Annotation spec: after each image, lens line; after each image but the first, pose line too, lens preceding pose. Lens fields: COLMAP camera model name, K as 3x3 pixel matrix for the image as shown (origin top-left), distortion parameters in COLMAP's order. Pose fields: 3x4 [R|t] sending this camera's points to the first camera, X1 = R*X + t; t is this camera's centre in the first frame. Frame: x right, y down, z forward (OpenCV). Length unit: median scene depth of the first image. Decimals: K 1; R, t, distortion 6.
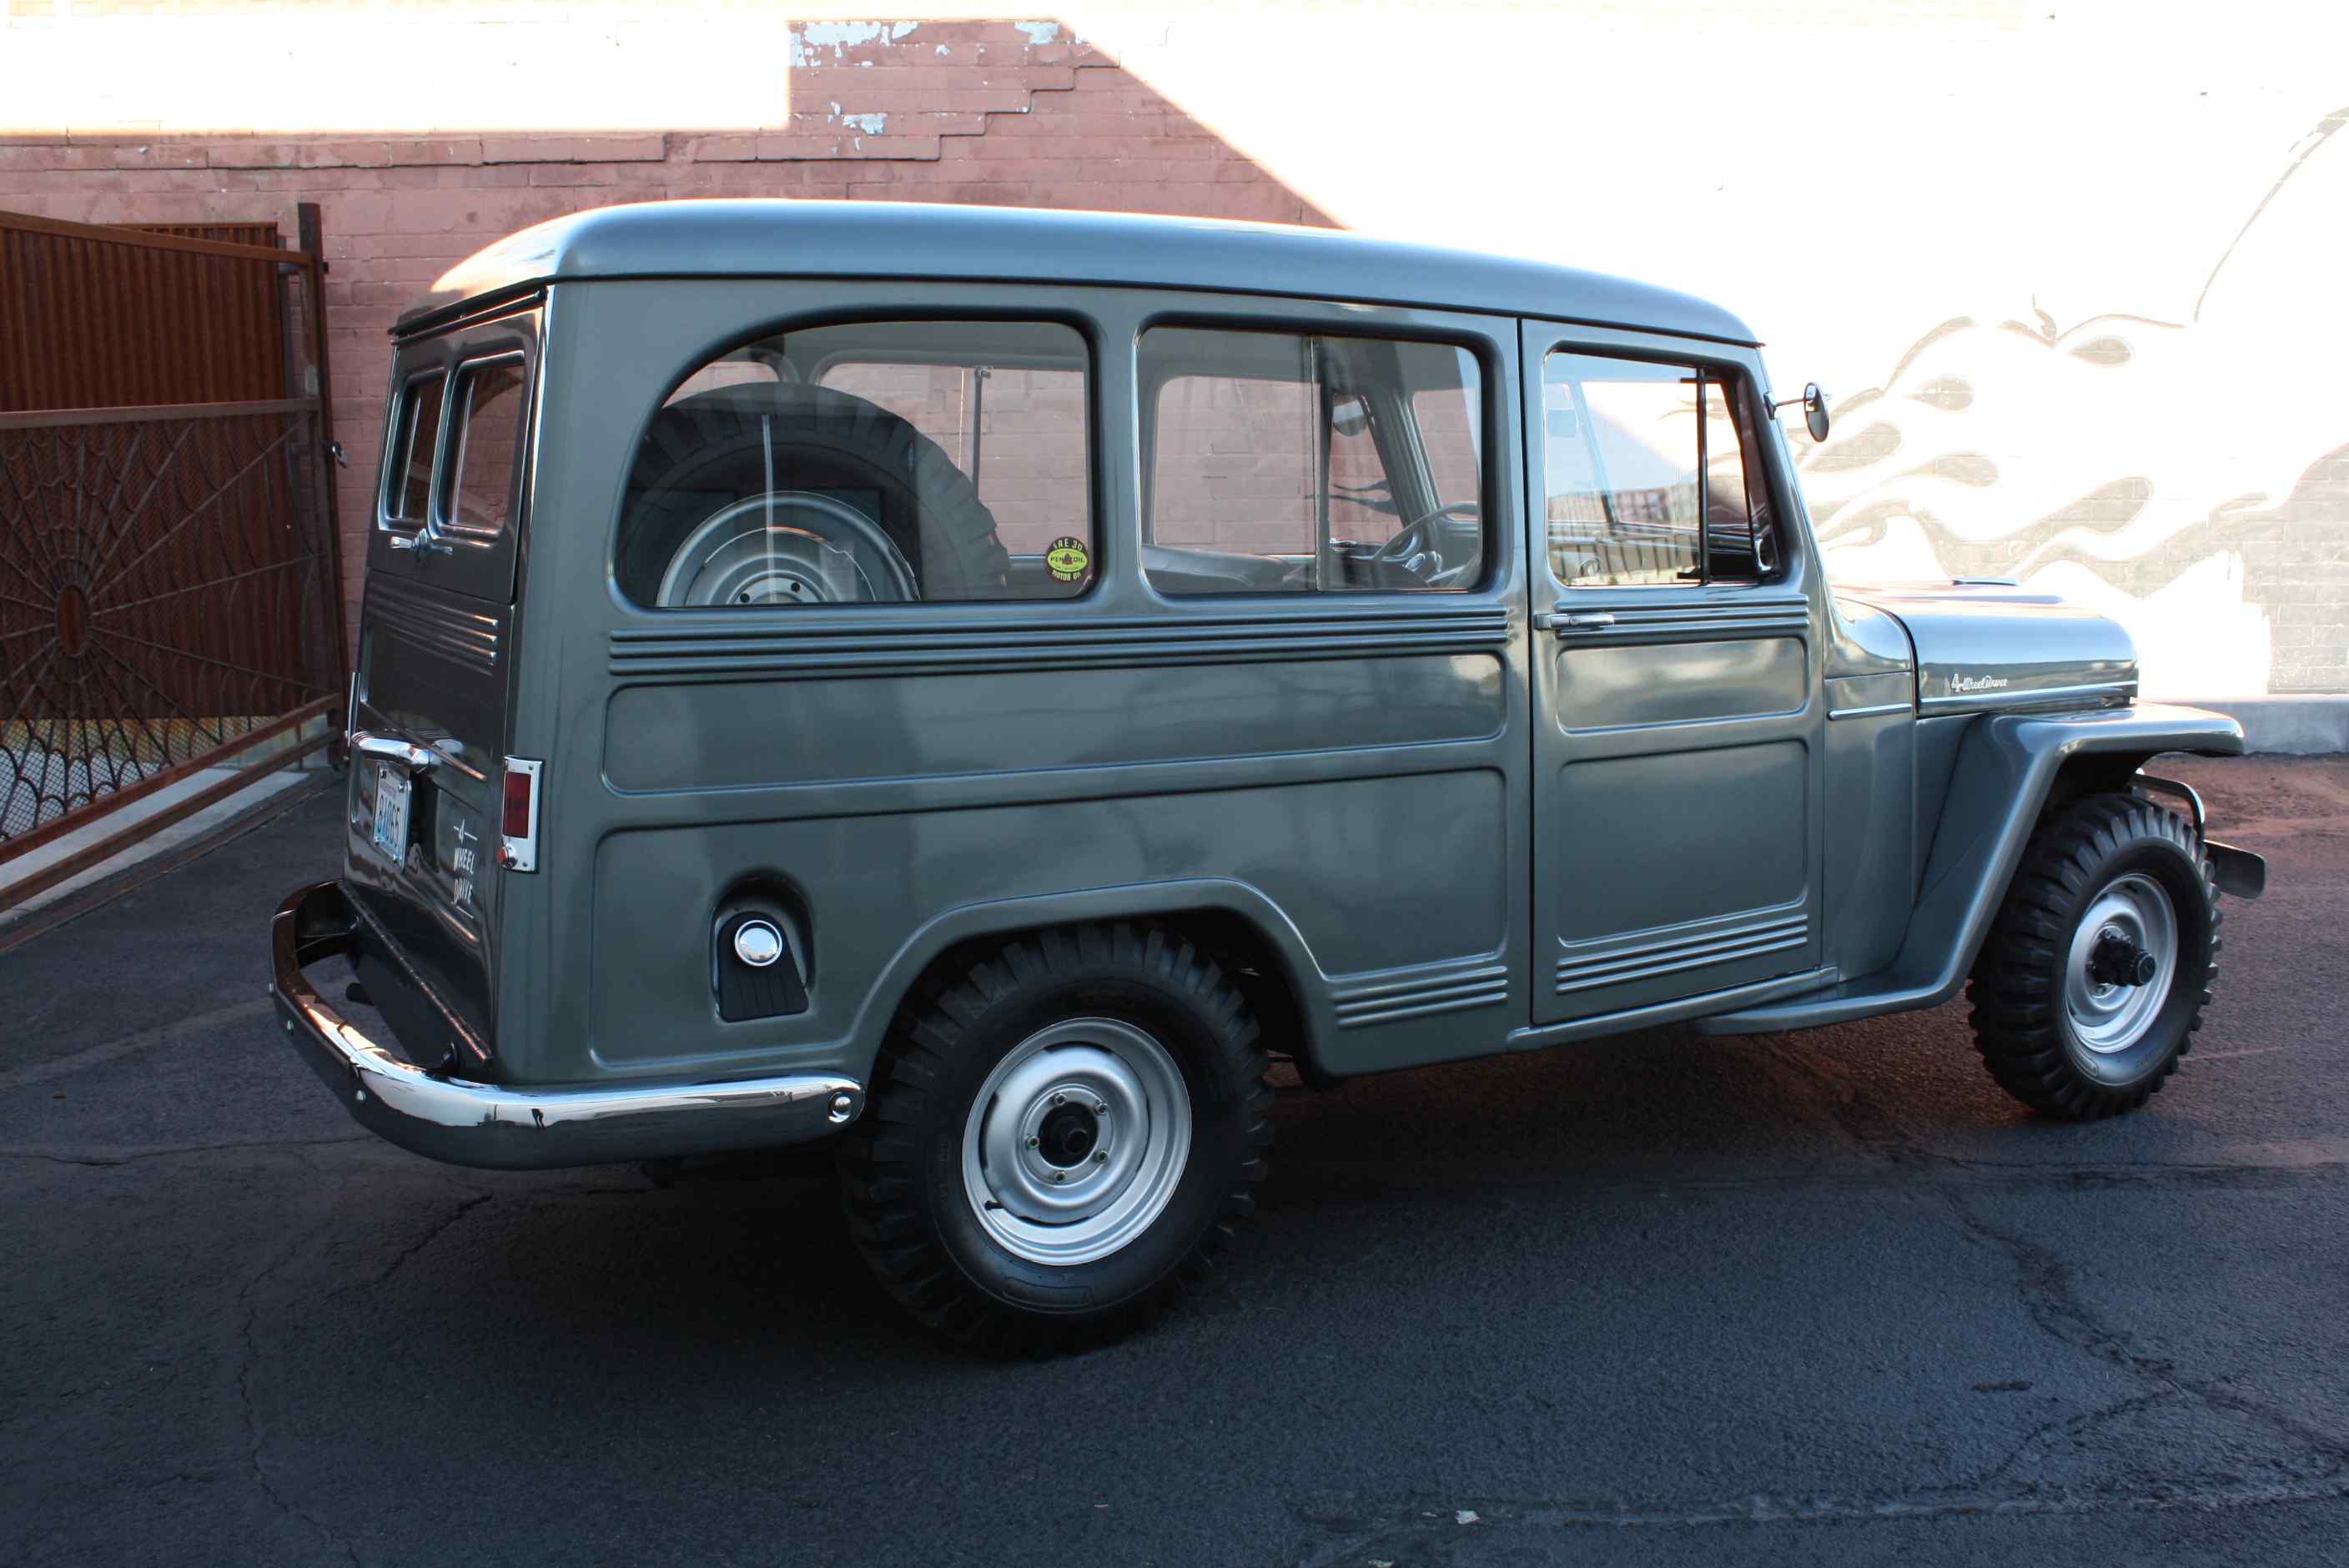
lens RADIAL K [[2152.0, 0, 1177.2], [0, 2152.0, 790.6], [0, 0, 1]] dist [-0.163344, 0.171258]
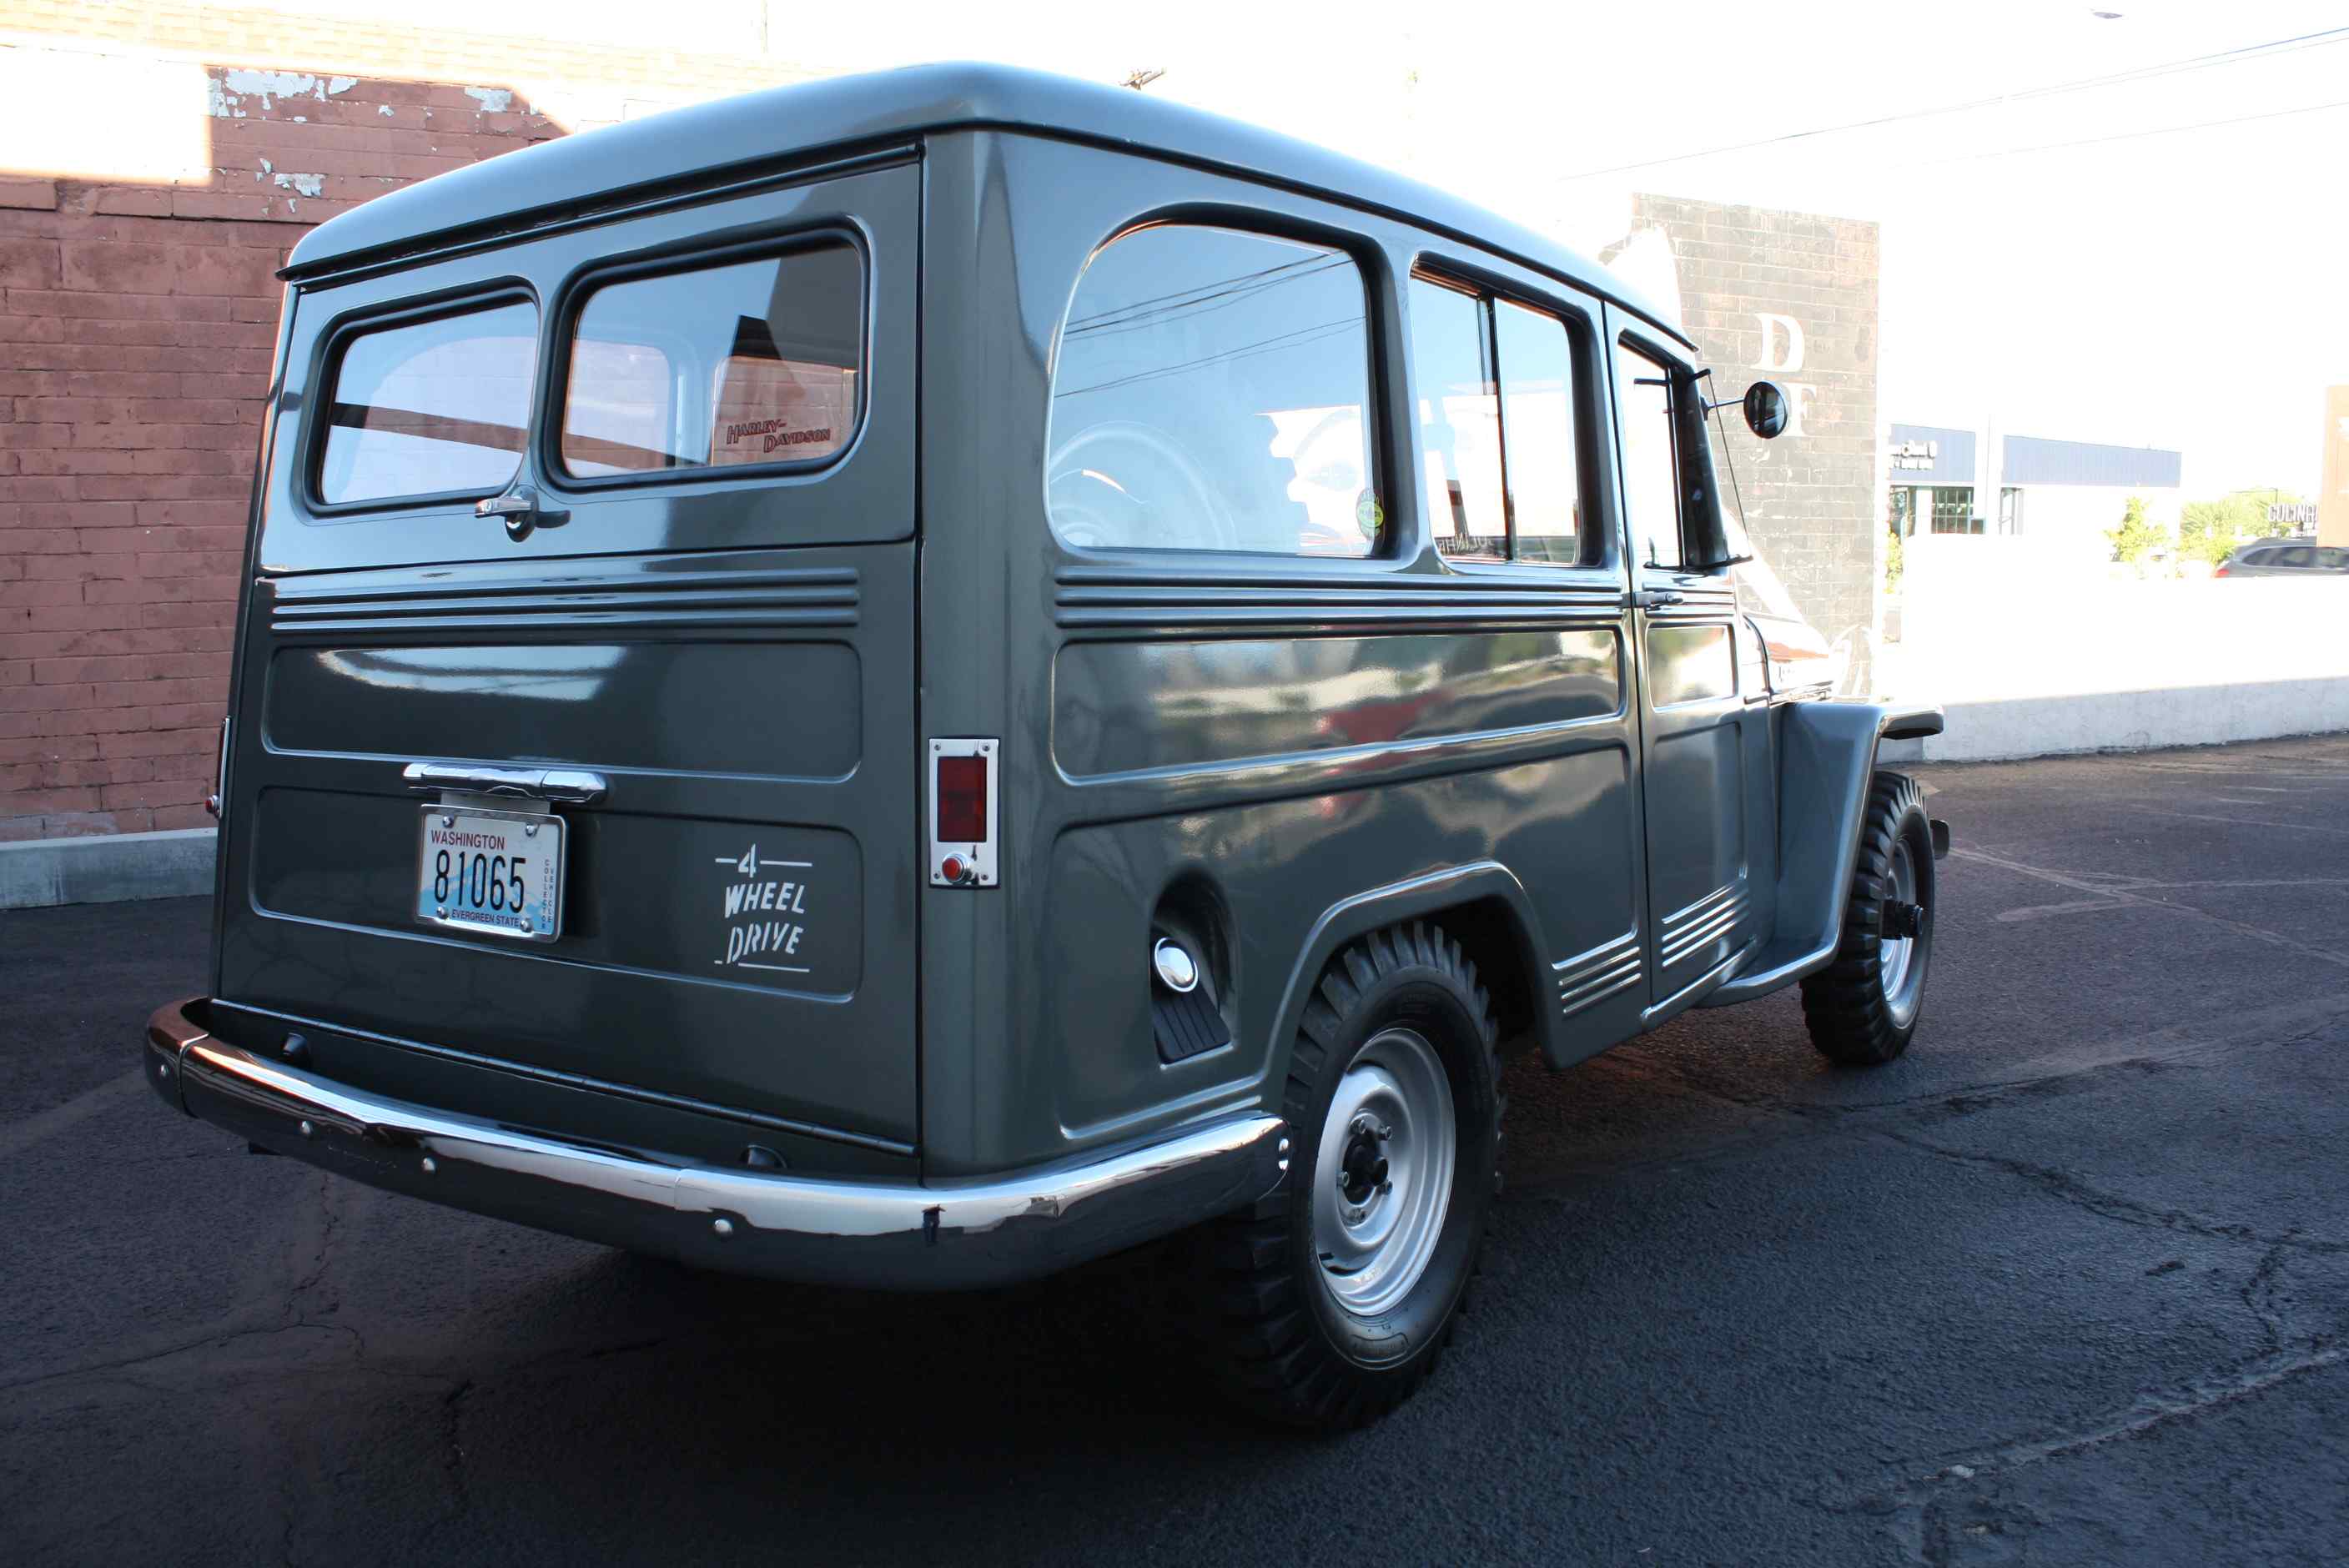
lens RADIAL K [[1997.6, 0, 1181.4], [0, 1997.6, 791.5], [0, 0, 1]] dist [-0.162366, 0.144040]
pose [[0.902668, -0.059053, 0.426267, -0.364625], [0.084464, 0.995585, -0.040939, 0.026494], [-0.421967, 0.072958, 0.903671, 0.220869]]
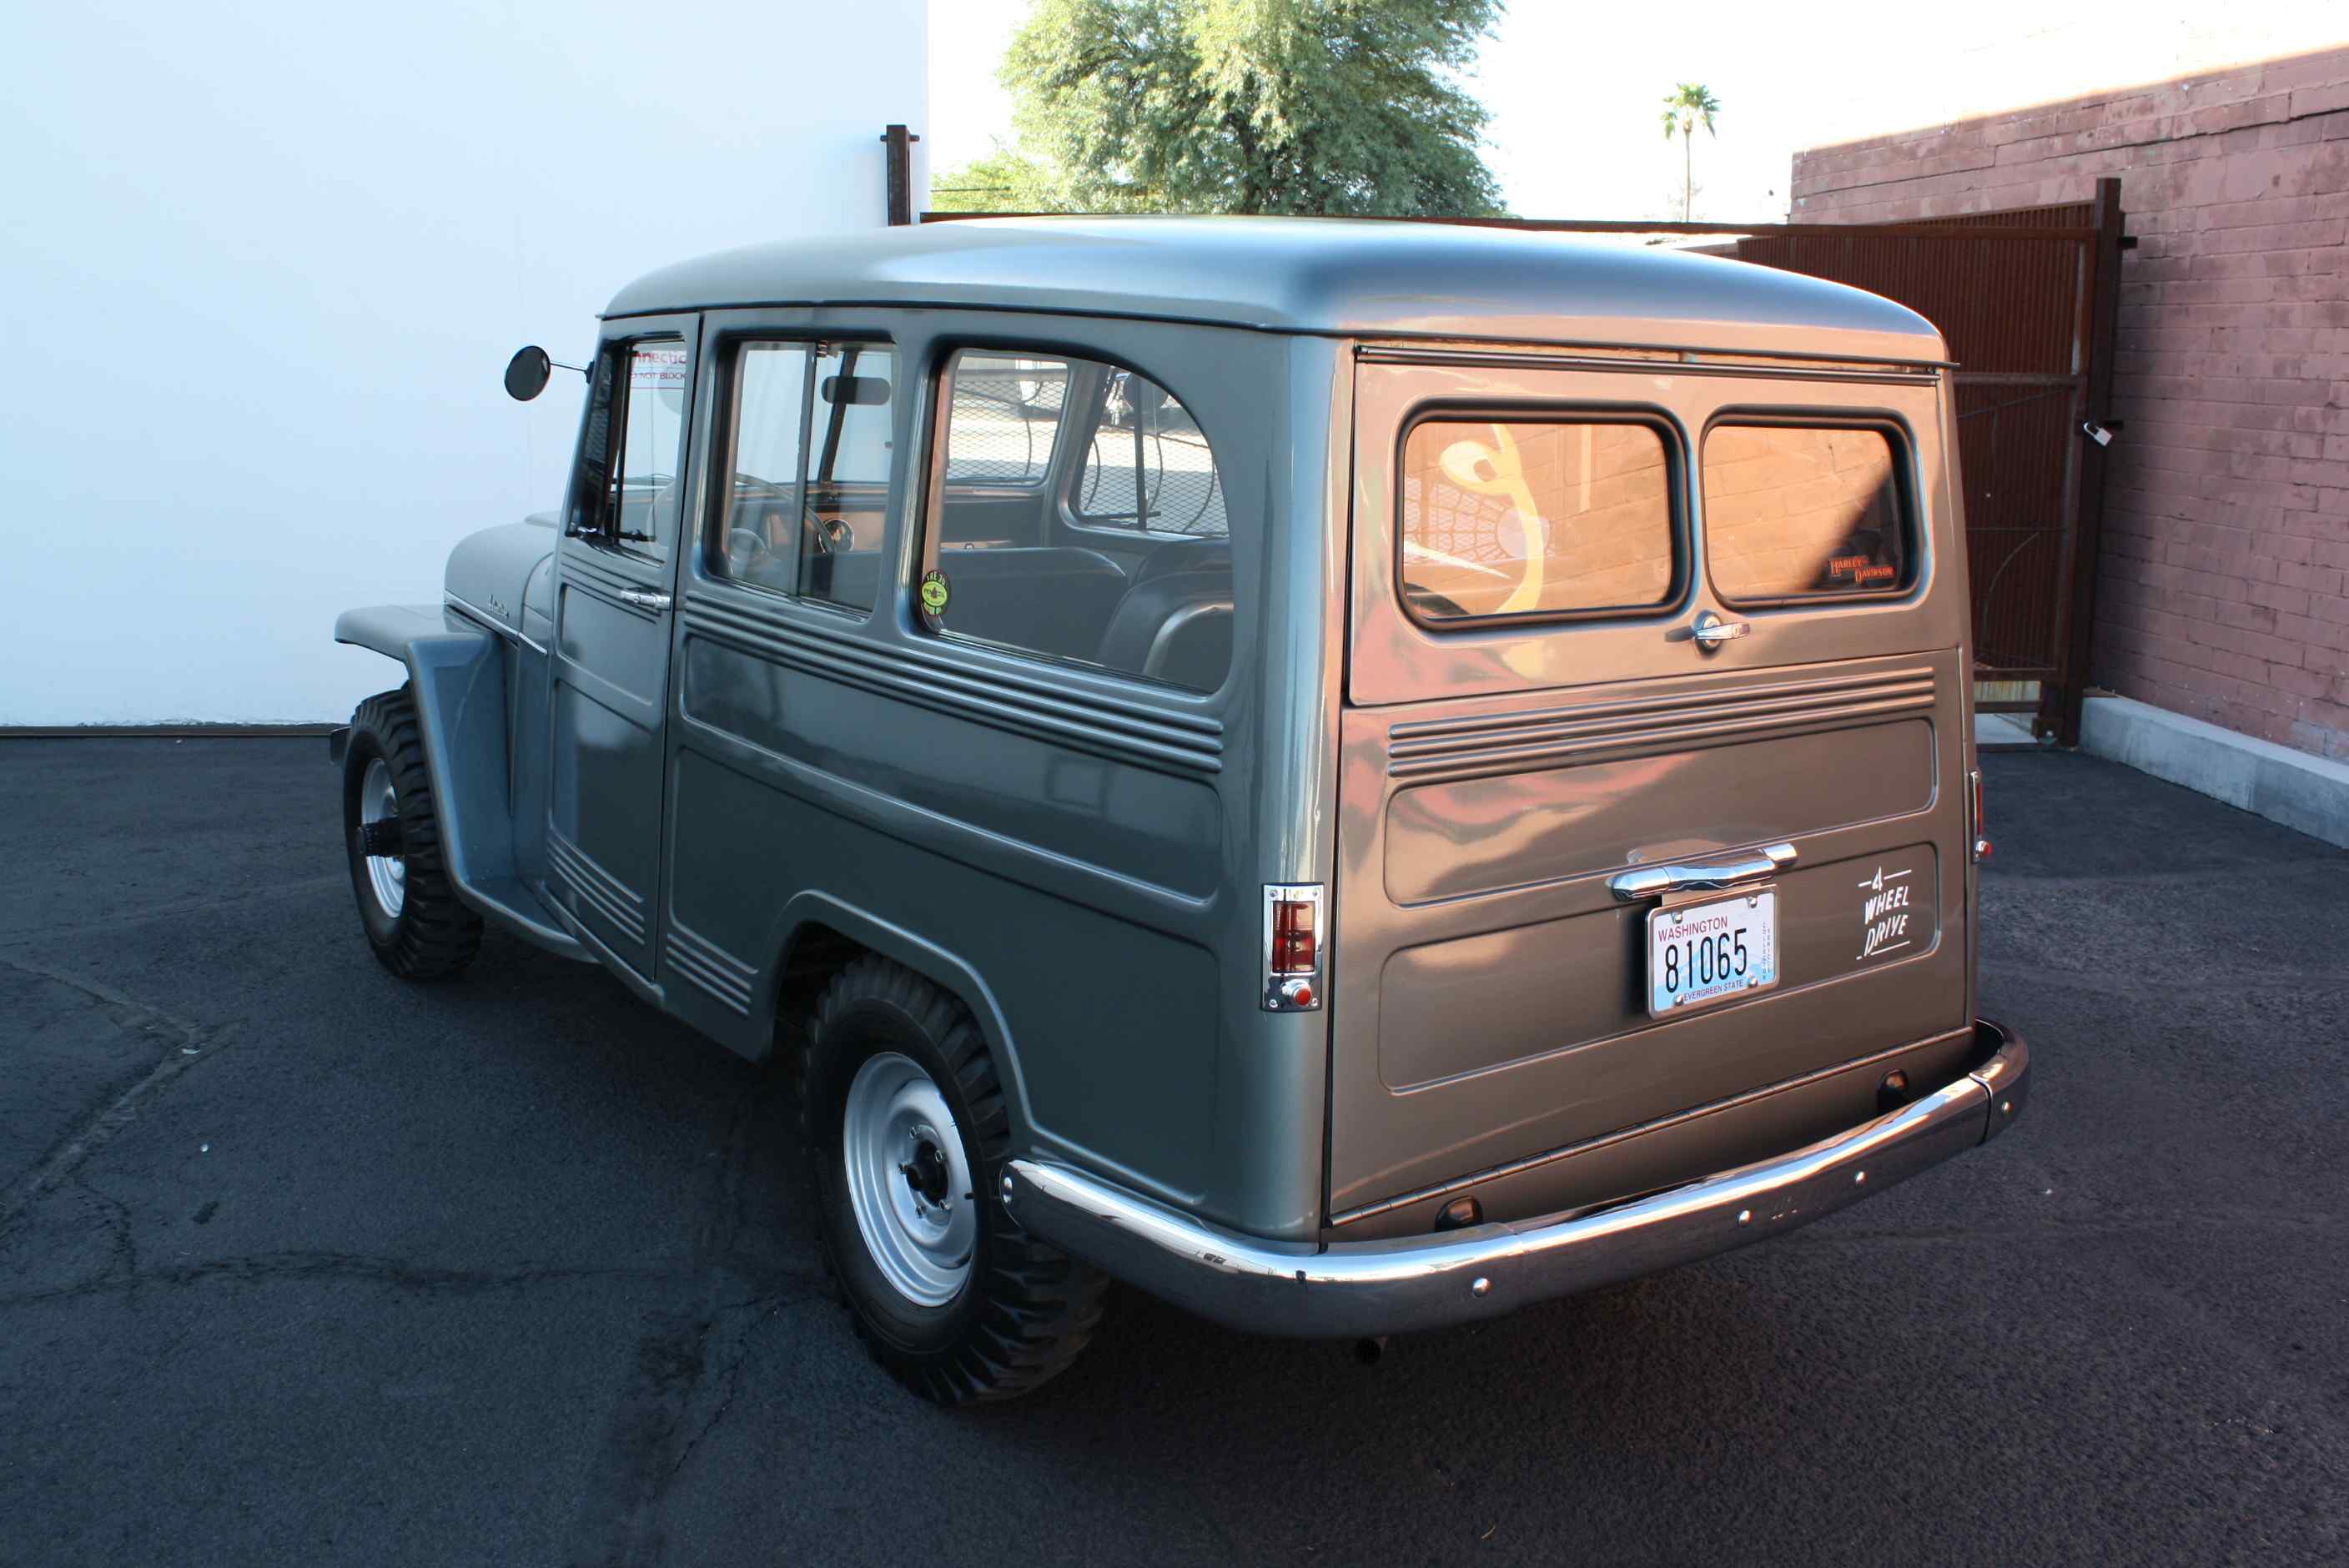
lens RADIAL K [[2145.9, 0, 1199.5], [0, 2145.9, 787.0], [0, 0, 1]] dist [-0.151180, 0.143773]
pose [[0.063603, 0.205843, -0.976516, 1.163769], [-0.193495, 0.962472, 0.190280, -0.213488], [0.979037, 0.176849, 0.101046, 1.052890]]
